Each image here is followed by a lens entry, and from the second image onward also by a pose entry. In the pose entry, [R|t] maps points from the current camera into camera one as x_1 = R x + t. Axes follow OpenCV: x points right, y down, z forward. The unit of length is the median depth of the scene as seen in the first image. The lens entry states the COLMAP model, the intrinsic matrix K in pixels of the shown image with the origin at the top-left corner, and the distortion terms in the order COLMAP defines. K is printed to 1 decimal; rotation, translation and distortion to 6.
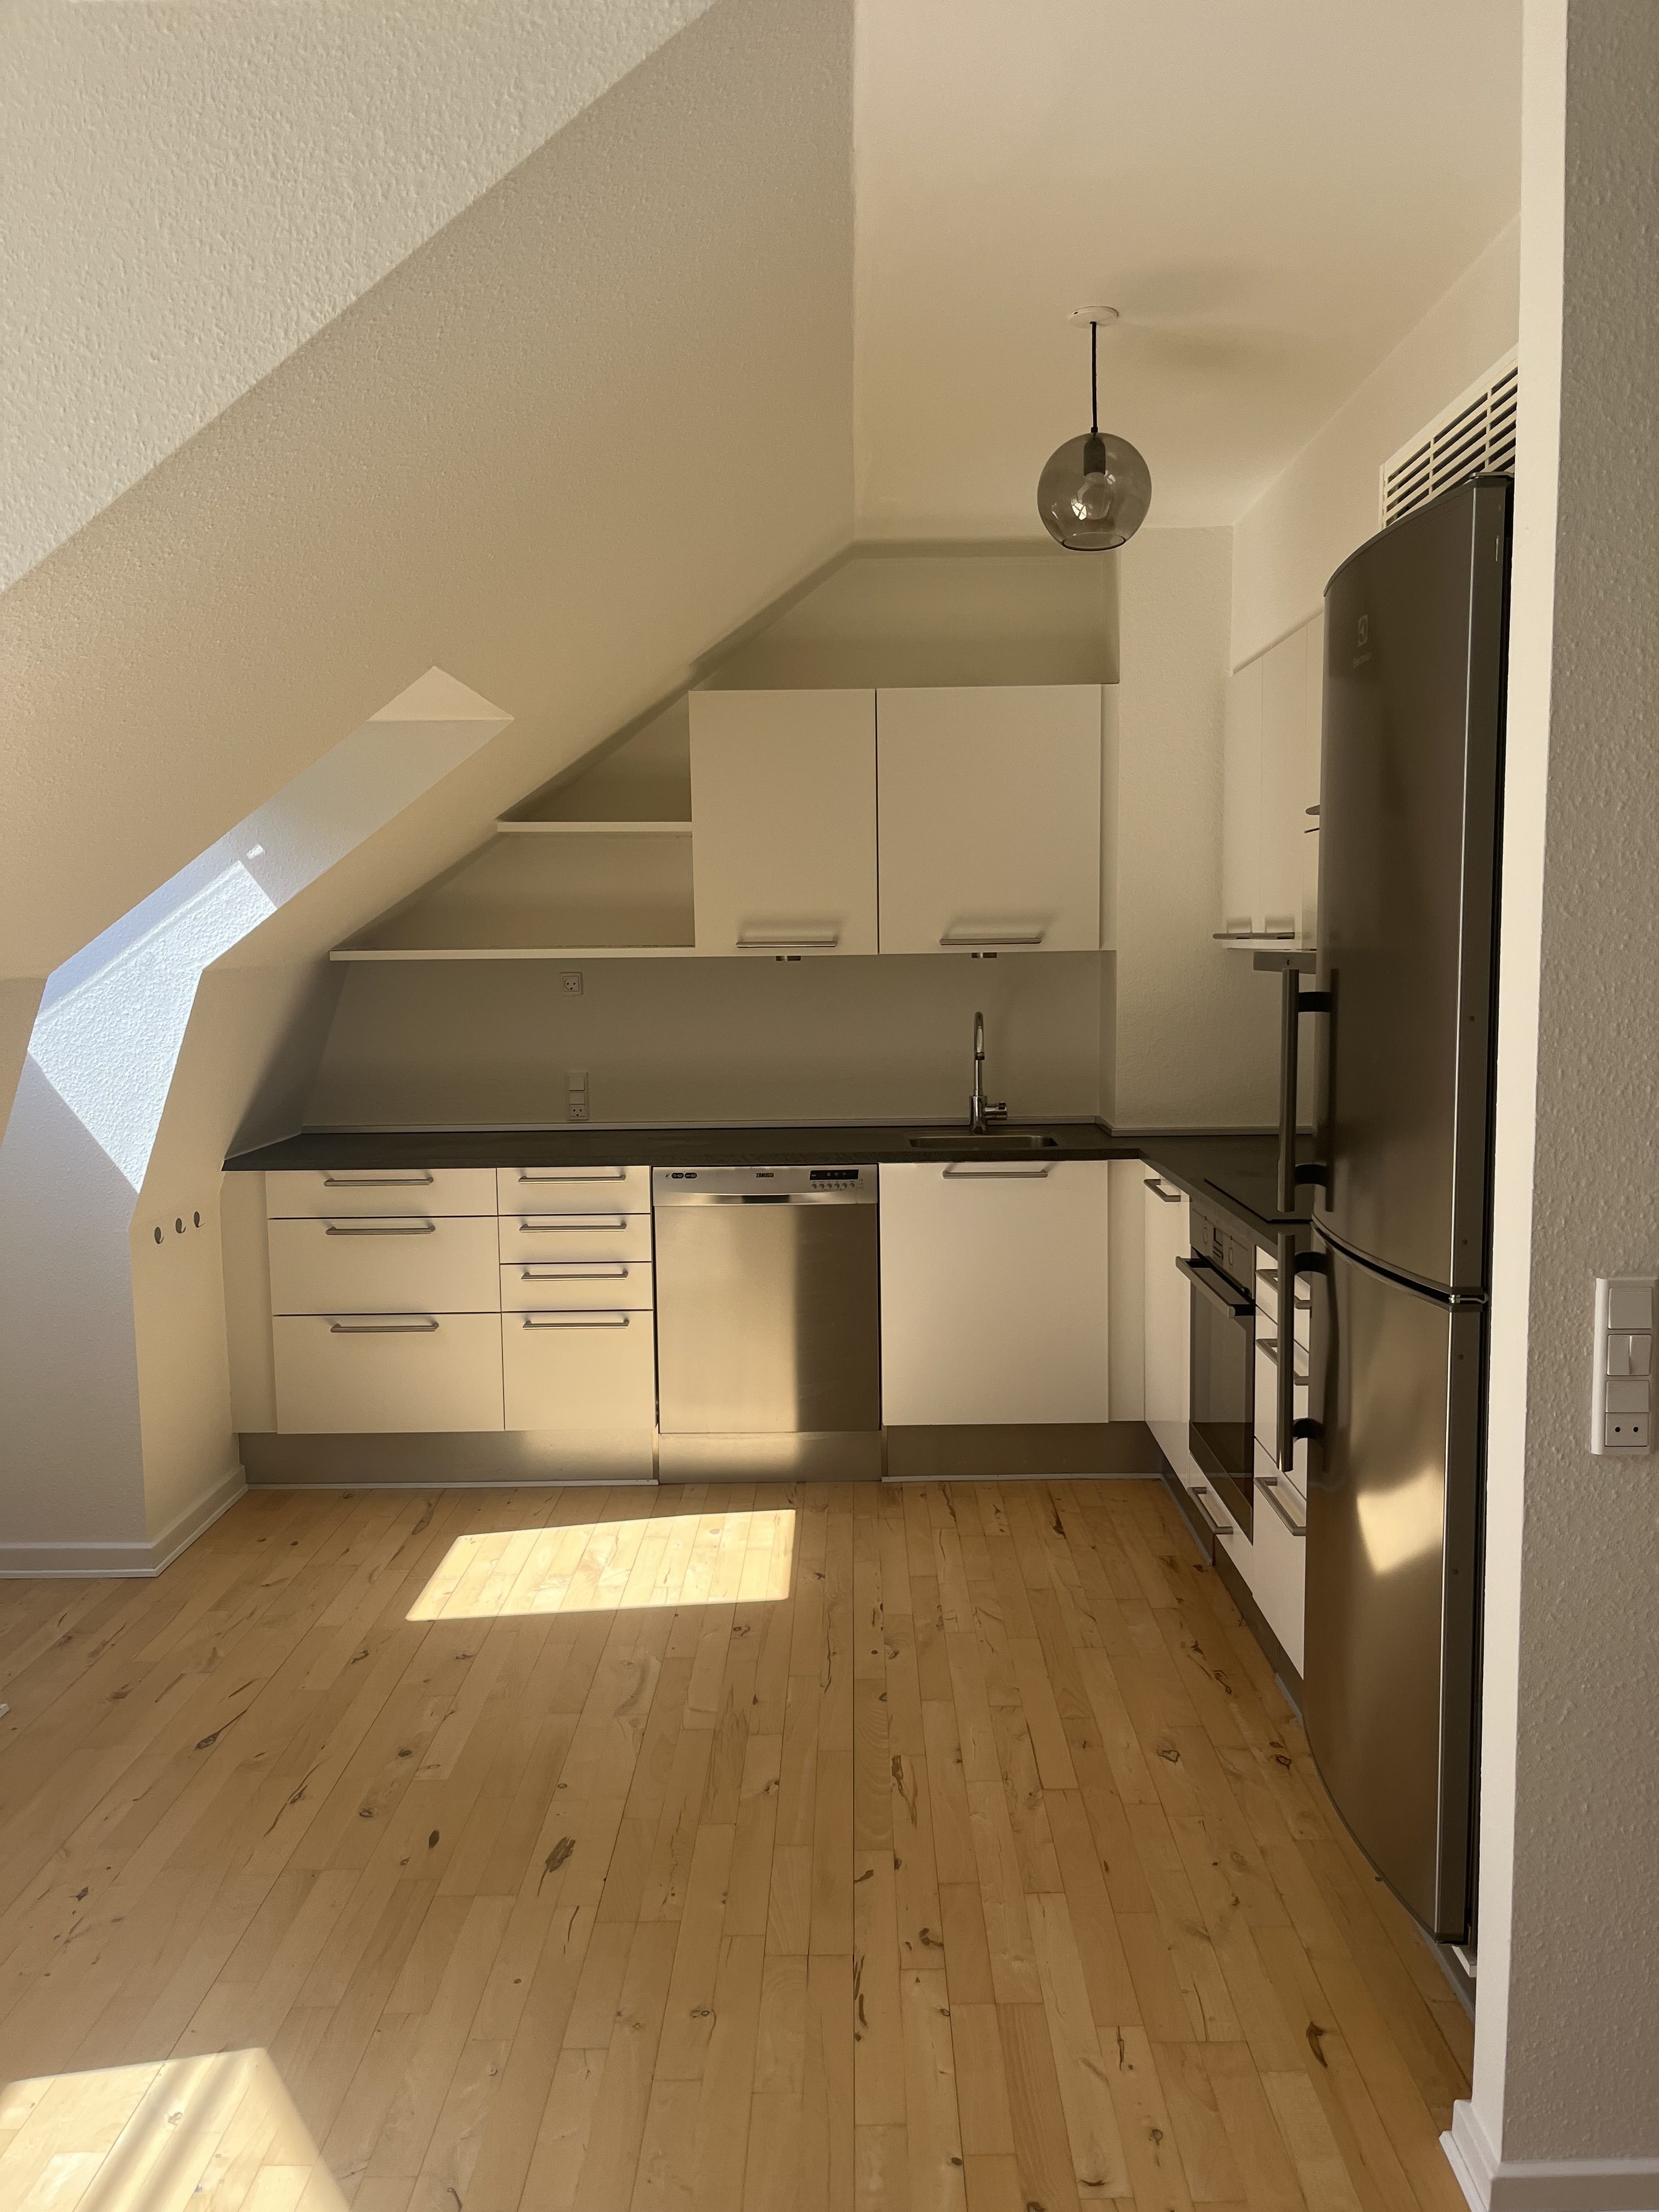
lens RADIAL K [[1673.5, 0, 847.6], [0, 1673.5, 1118.9], [0, 0, 1]] dist [0.052630, -0.083187]
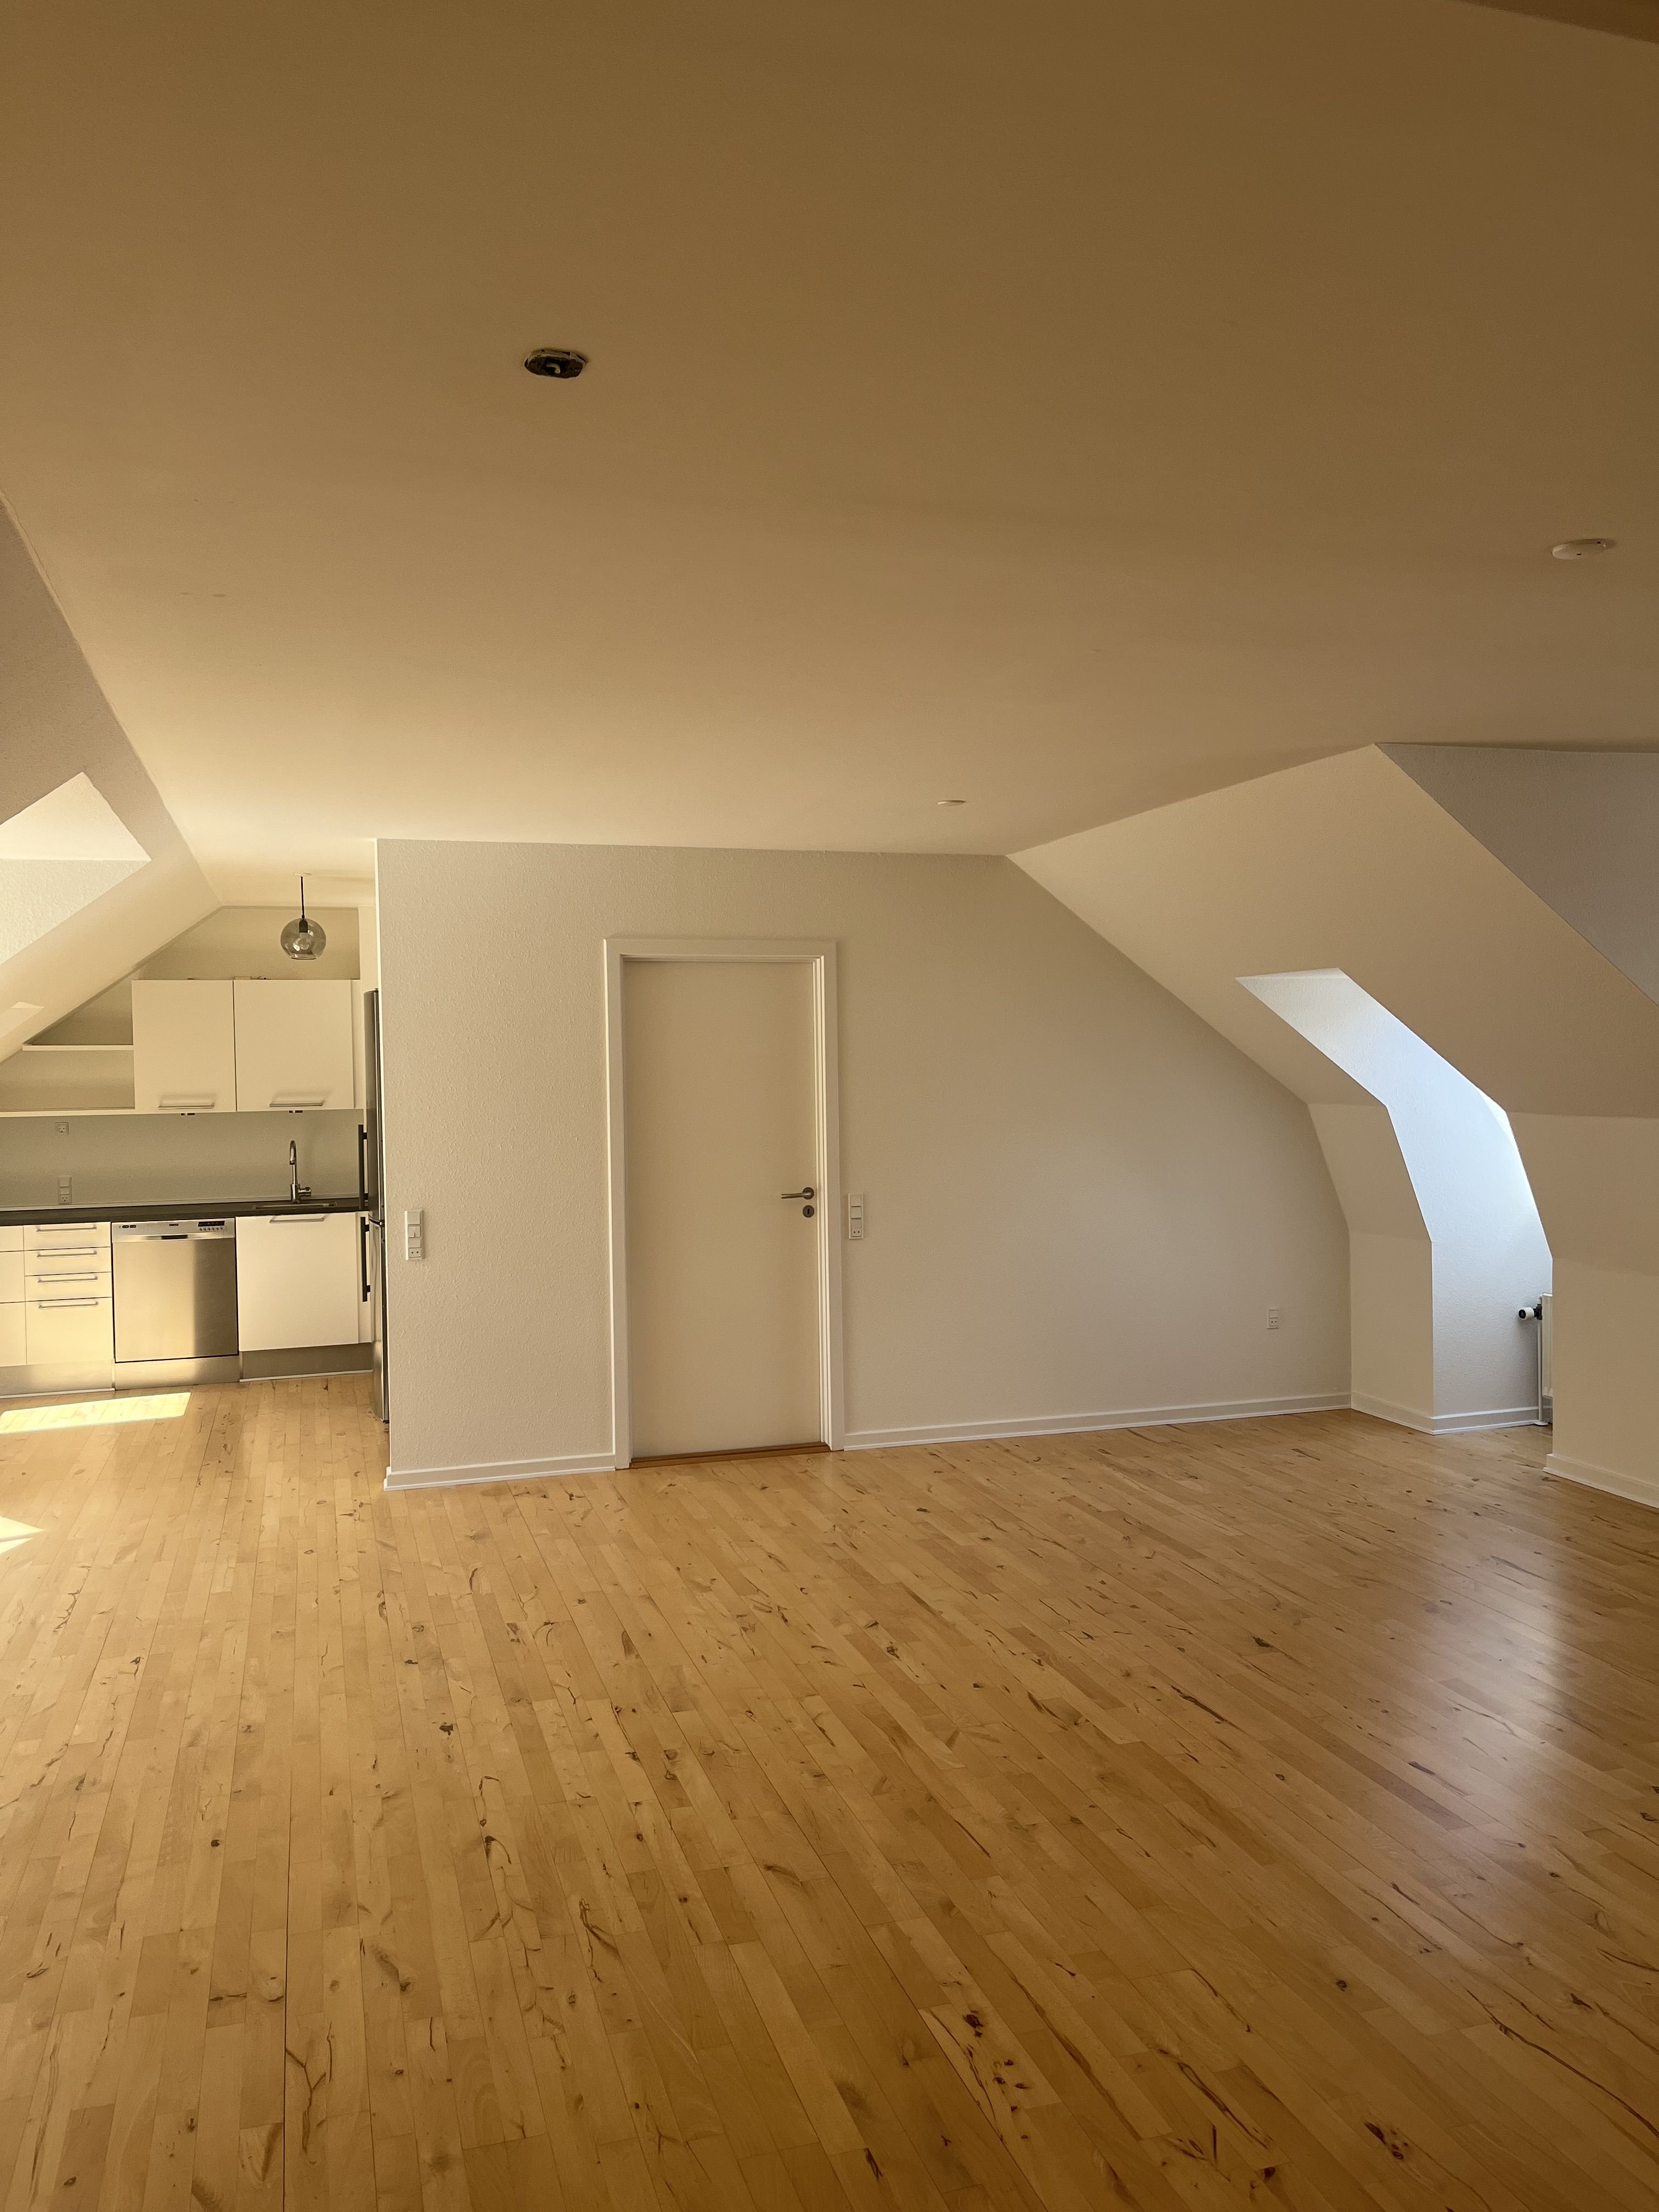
lens RADIAL K [[1673.5, 0, 834.5], [0, 1673.5, 1103.8], [0, 0, 1]] dist [0.052630, -0.083187]
pose [[0.953515, -0.009650, 0.301190, 0.095717], [0.034650, 0.996369, -0.077773, 0.071987], [-0.299346, 0.084594, 0.950387, -1.118064]]
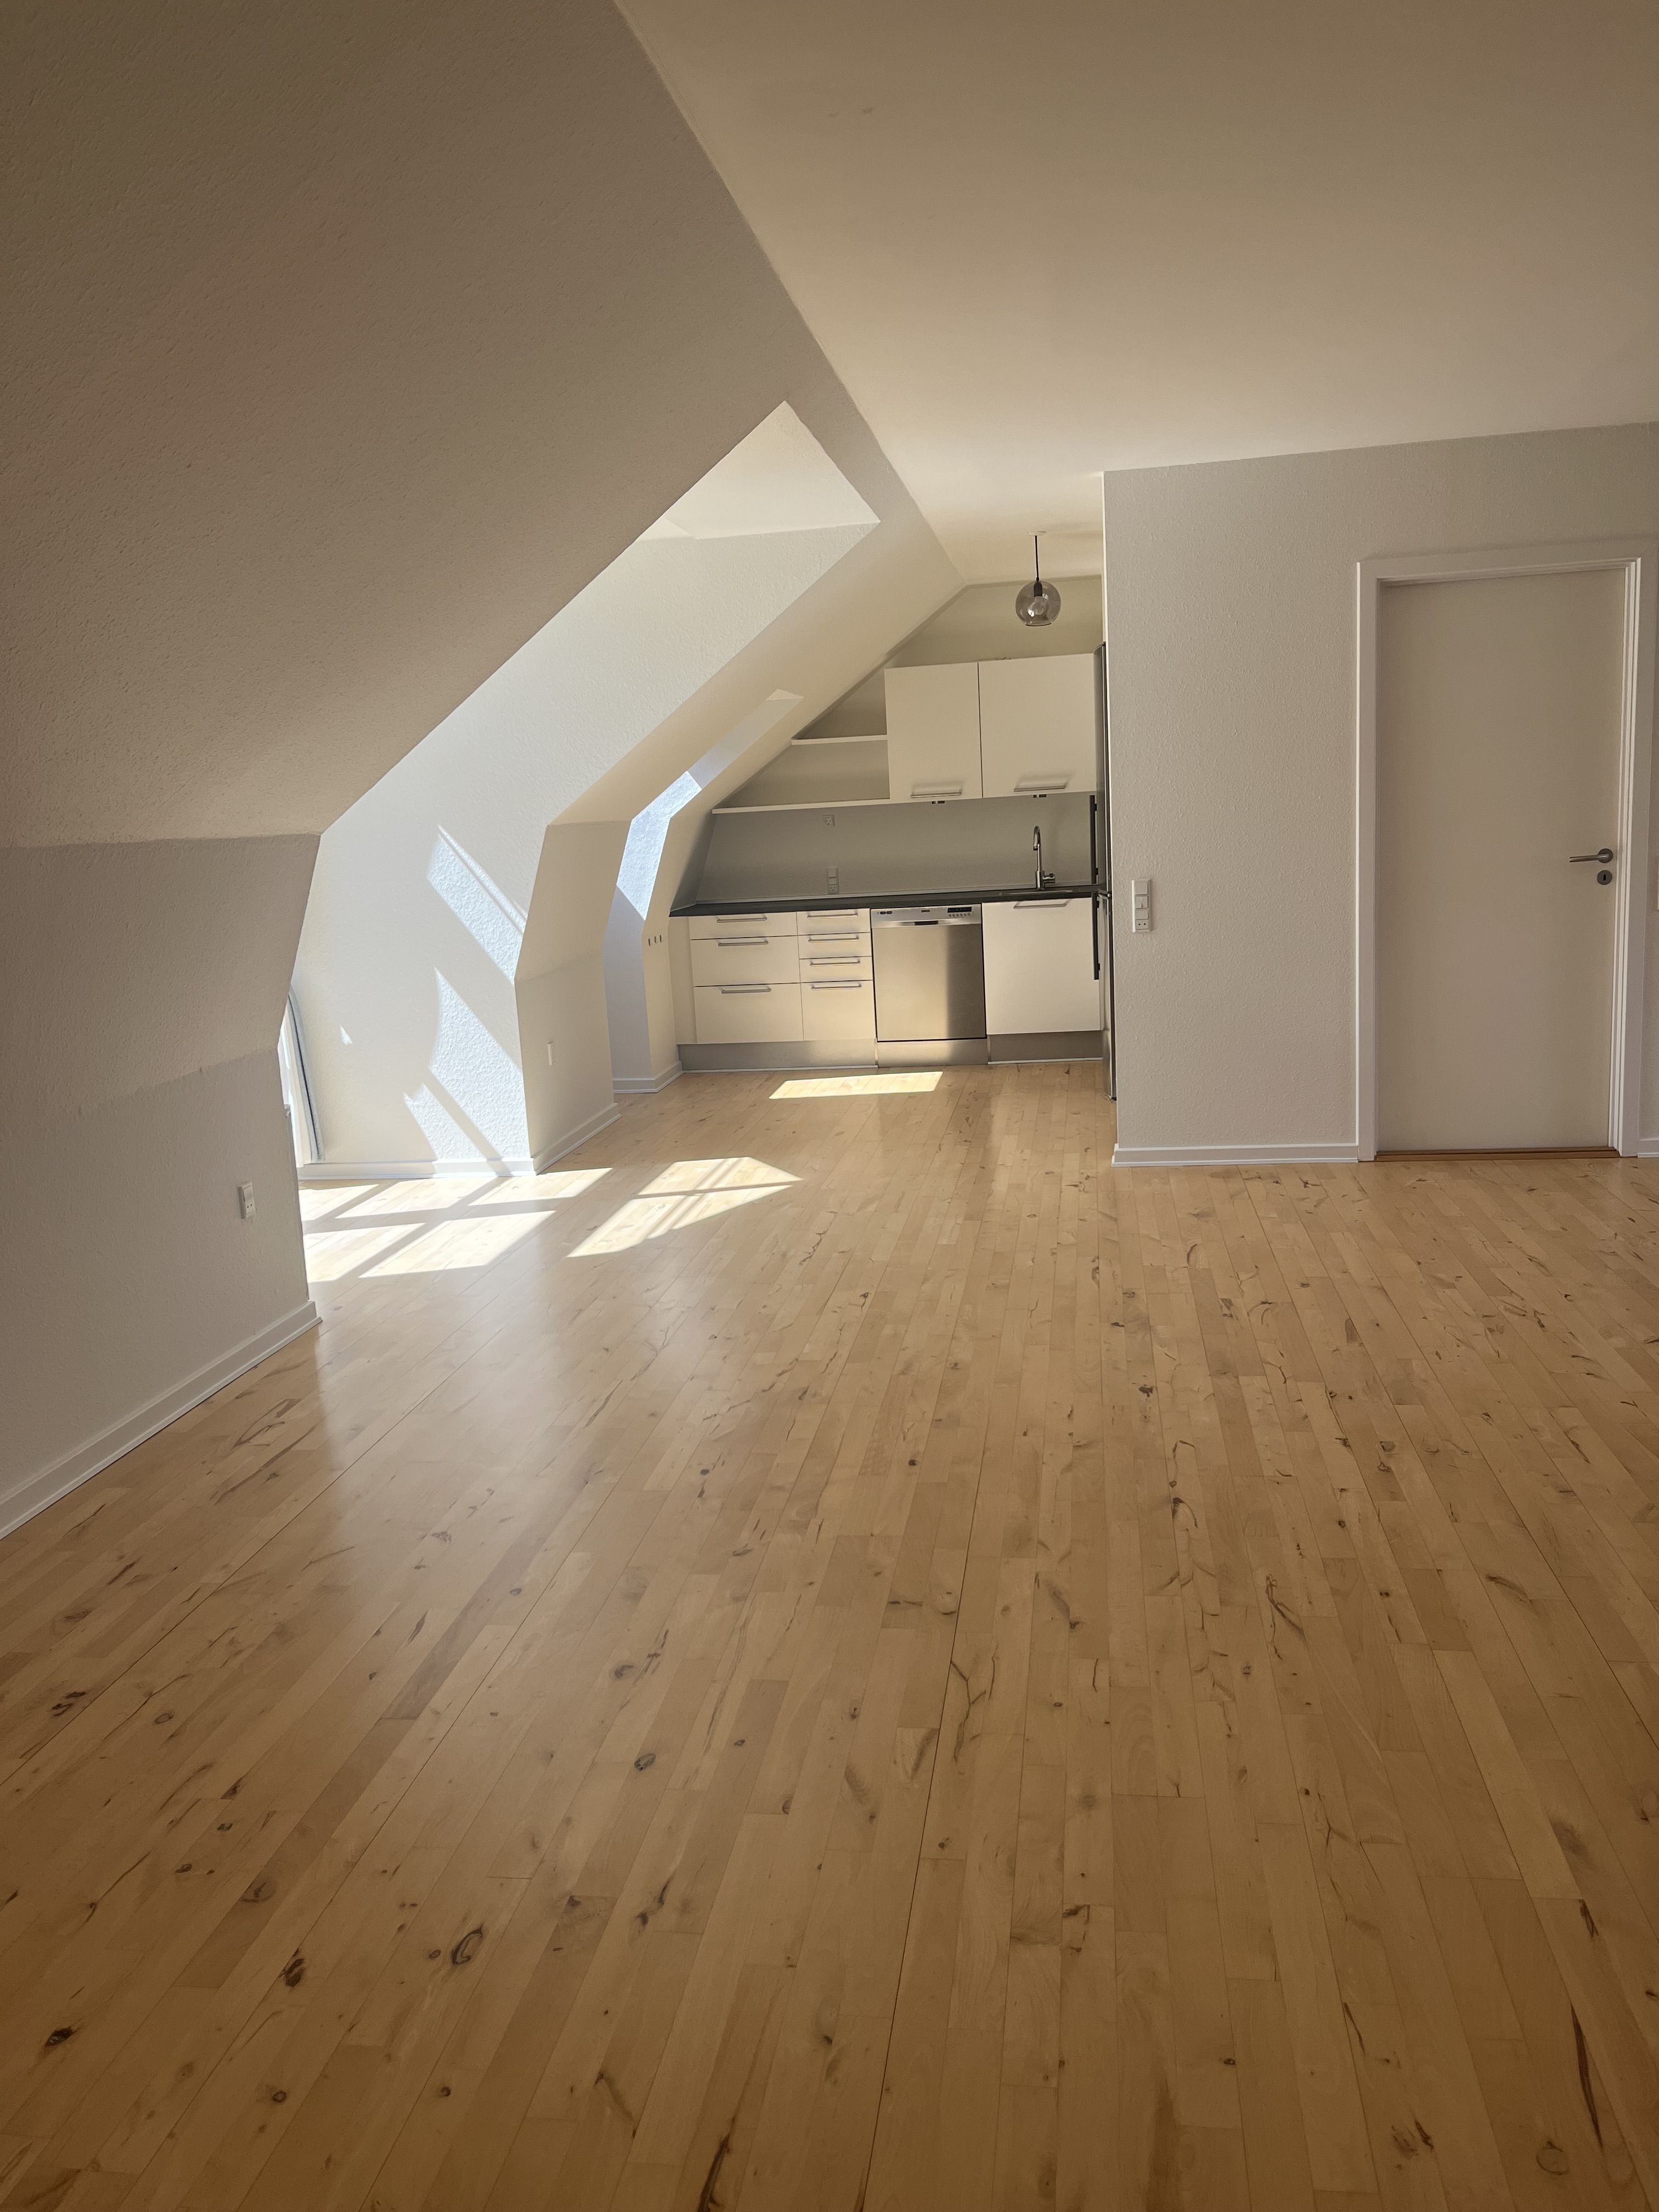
lens RADIAL K [[1673.5, 0, 817.1], [0, 1673.5, 1114.3], [0, 0, 1]] dist [0.052630, -0.083187]
pose [[0.987046, -0.014429, -0.159787, 0.140545], [0.027350, 0.996503, 0.078960, 0.114658], [0.158089, -0.082308, 0.983989, -1.034841]]
